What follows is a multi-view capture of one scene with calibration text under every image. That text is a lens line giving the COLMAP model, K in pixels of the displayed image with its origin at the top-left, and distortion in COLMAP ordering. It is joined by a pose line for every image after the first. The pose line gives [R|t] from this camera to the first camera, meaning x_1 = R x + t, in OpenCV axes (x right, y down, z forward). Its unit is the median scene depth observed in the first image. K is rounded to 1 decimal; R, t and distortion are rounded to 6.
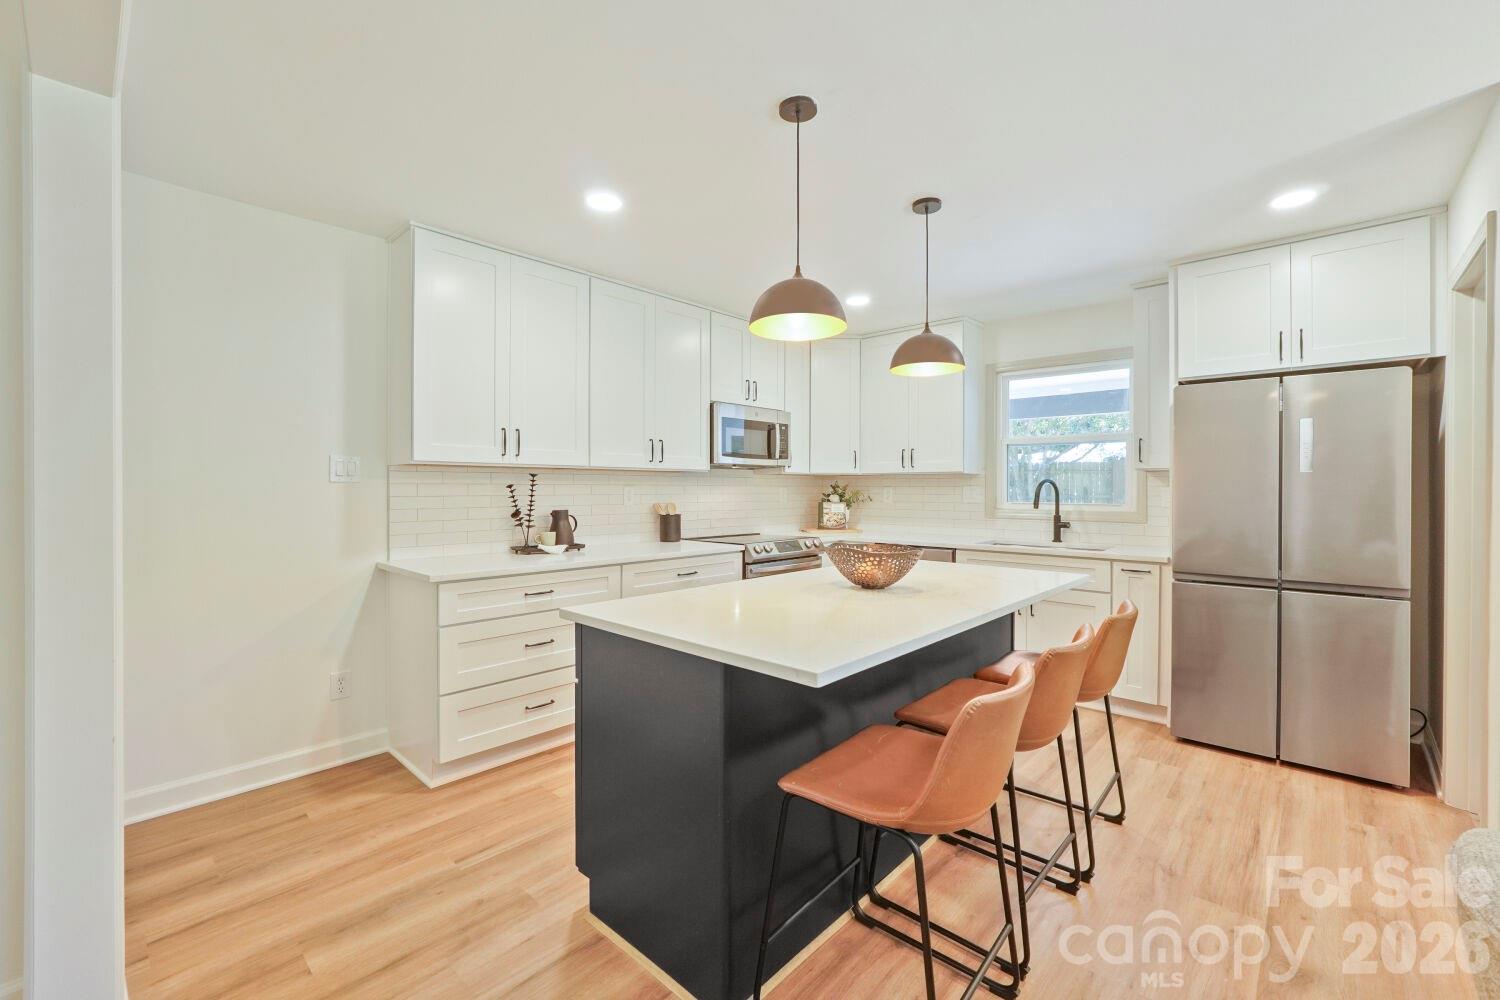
lens RADIAL K [[629.7, 0, 749.8], [0, 629.7, 492.1], [0, 0, 1]] dist [-0.001252, 0.000661]
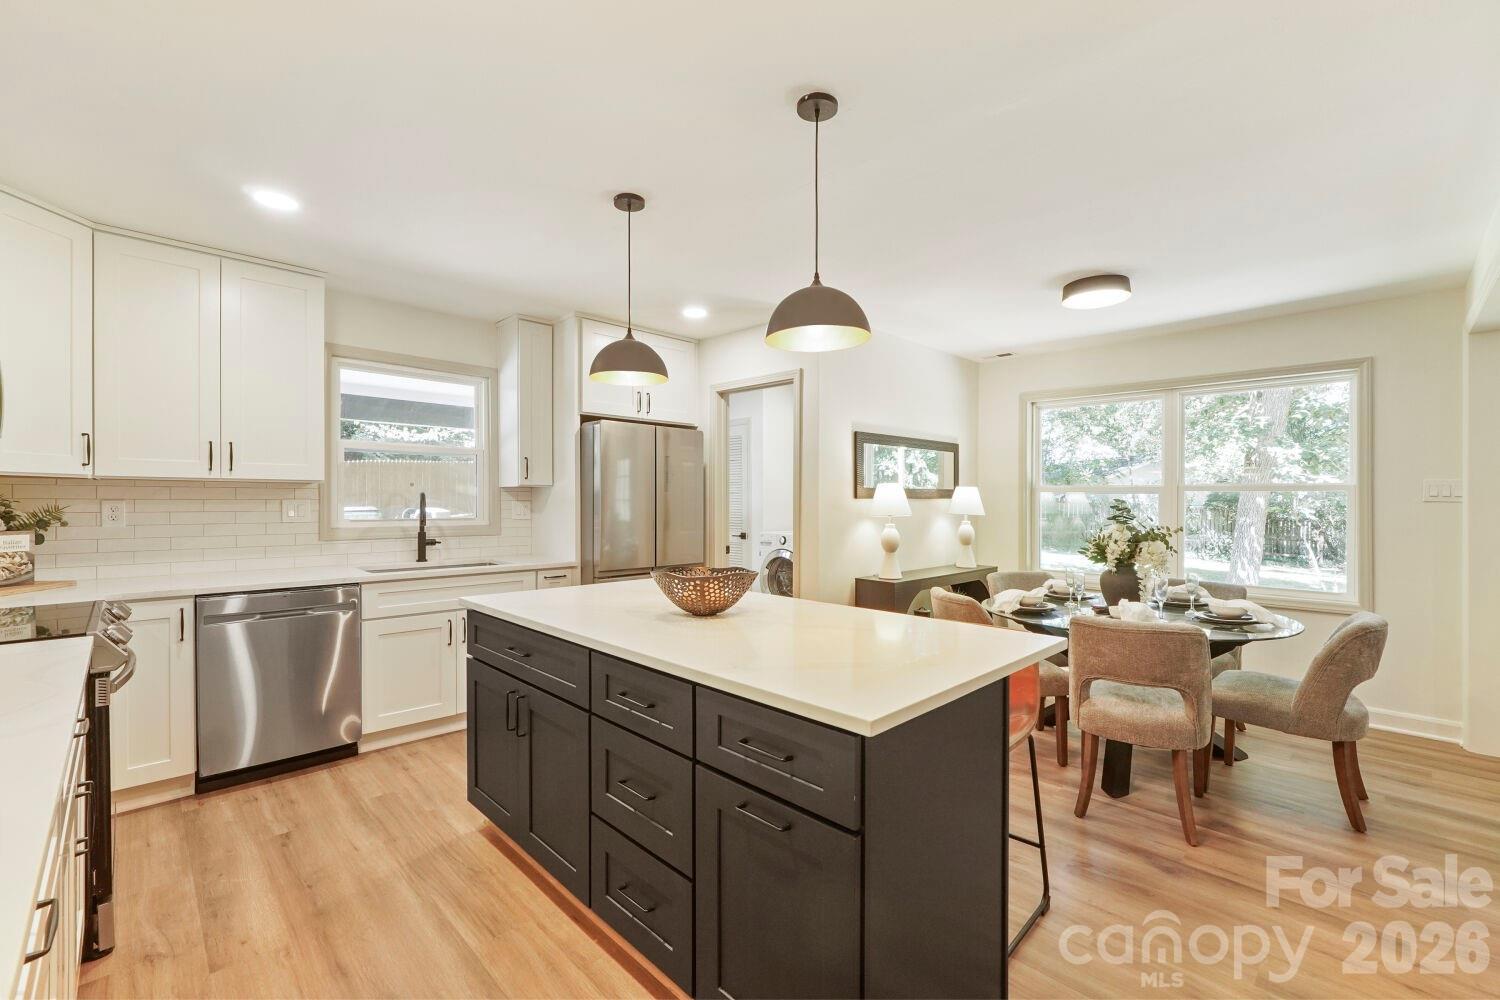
lens RADIAL K [[641.2, 0, 743.7], [0, 641.2, 495.3], [0, 0, 1]] dist [-0.010486, 0.006249]
pose [[0.052585, 0.006059, 0.998598, -0.489263], [0.001548, 0.999980, -0.006149, -0.012169], [-0.998615, 0.001869, 0.052574, 0.587505]]
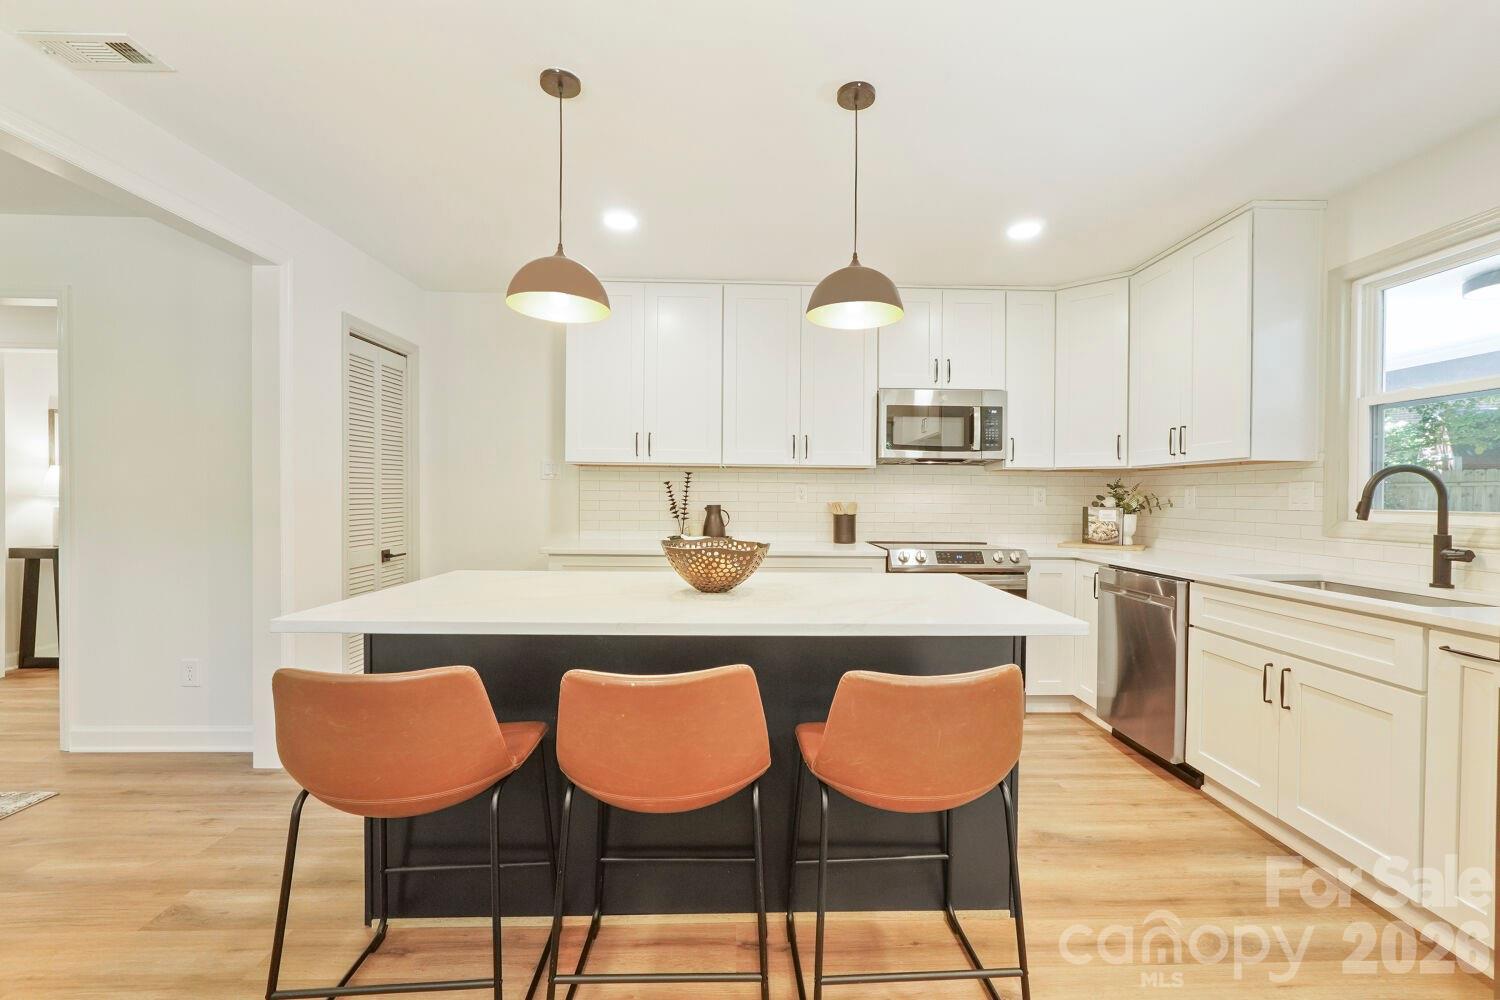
lens RADIAL K [[639.3, 0, 763.5], [0, 639.3, 504.3], [0, 0, 1]] dist [-0.001430, 0.000333]
pose [[0.701100, 0.015768, -0.712888, 0.569118], [-0.013576, 0.999869, 0.008765, 0.016829], [0.712933, 0.003533, 0.701223, 0.292774]]
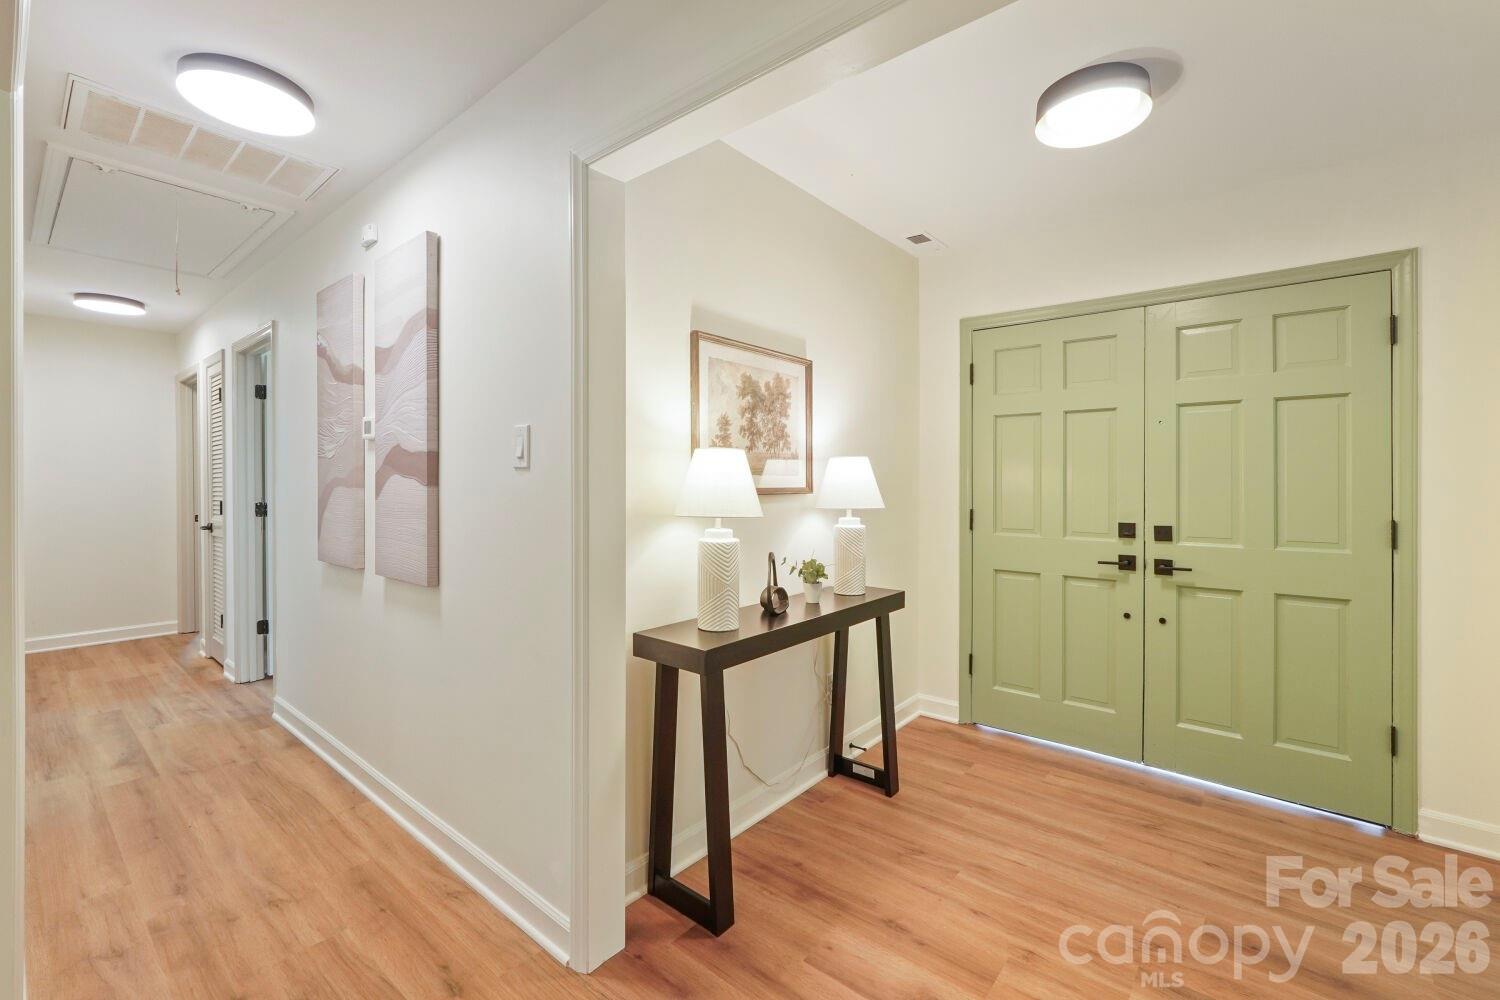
lens RADIAL K [[629.8, 0, 749.5], [0, 629.8, 484.6], [0, 0, 1]] dist [-0.001127, 0.000531]
pose [[0.052683, 0.005498, -0.998596, -0.779403], [-0.006252, 0.999967, 0.005175, -0.000356], [0.998592, 0.005971, 0.052715, 0.190003]]
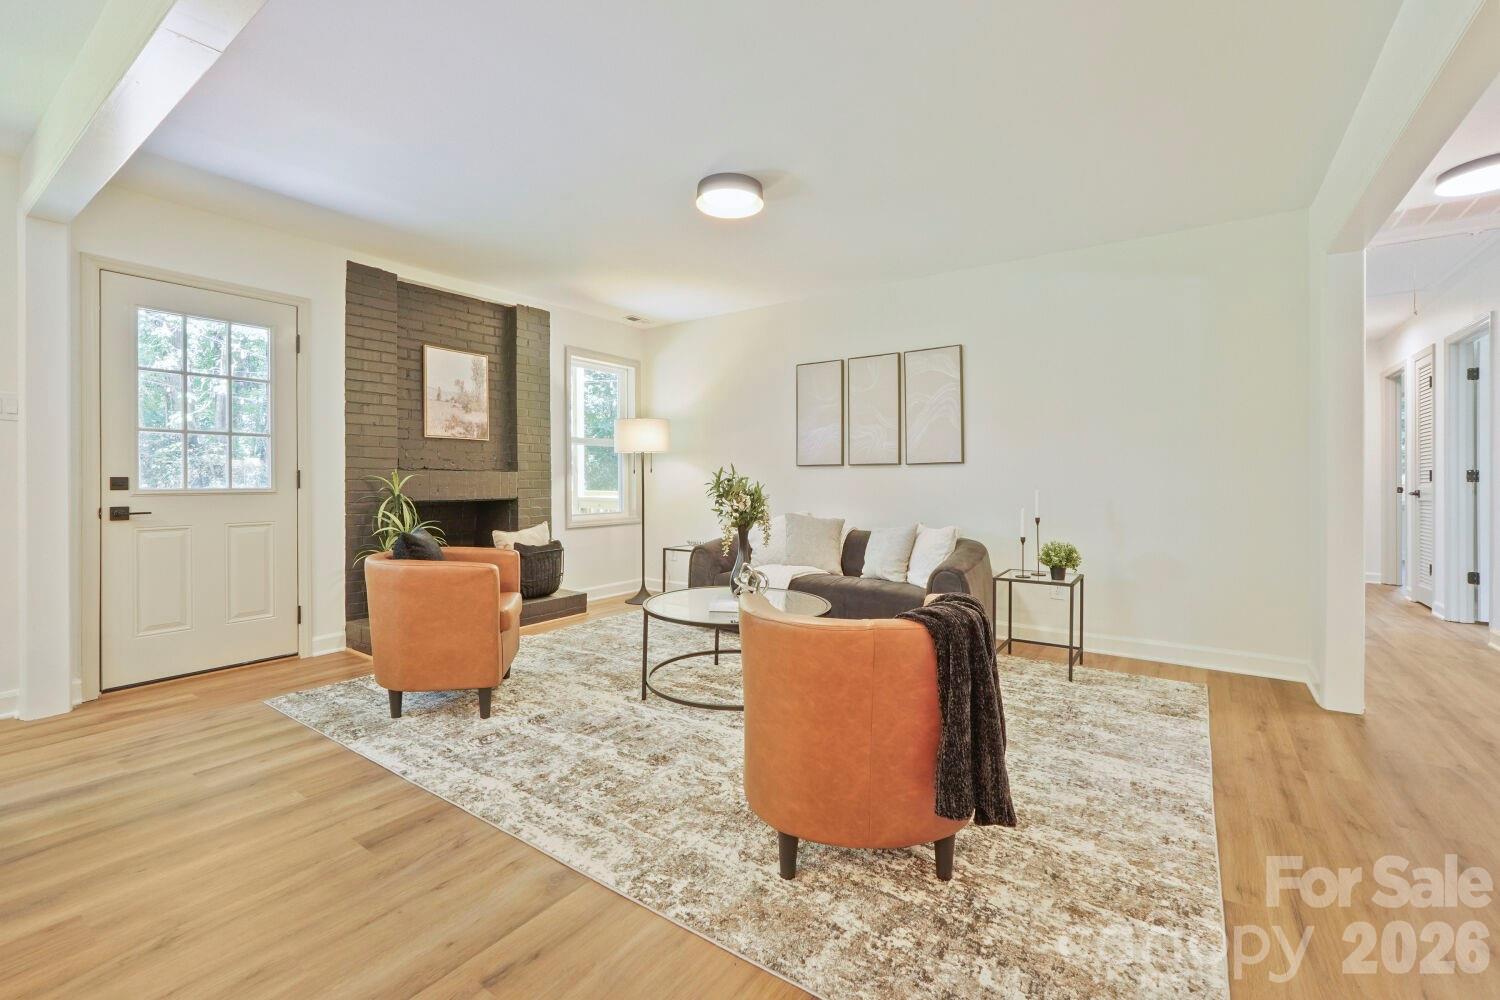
lens RADIAL K [[627.3, 0, 754.6], [0, 627.3, 482.2], [0, 0, 1]] dist [-0.005328, 0.000239]
pose [[-0.990019, 0.001803, -0.140921, -0.276592], [0.000376, 0.999948, 0.010154, 0.057765], [0.140932, 0.010000, -0.989969, 0.454447]]
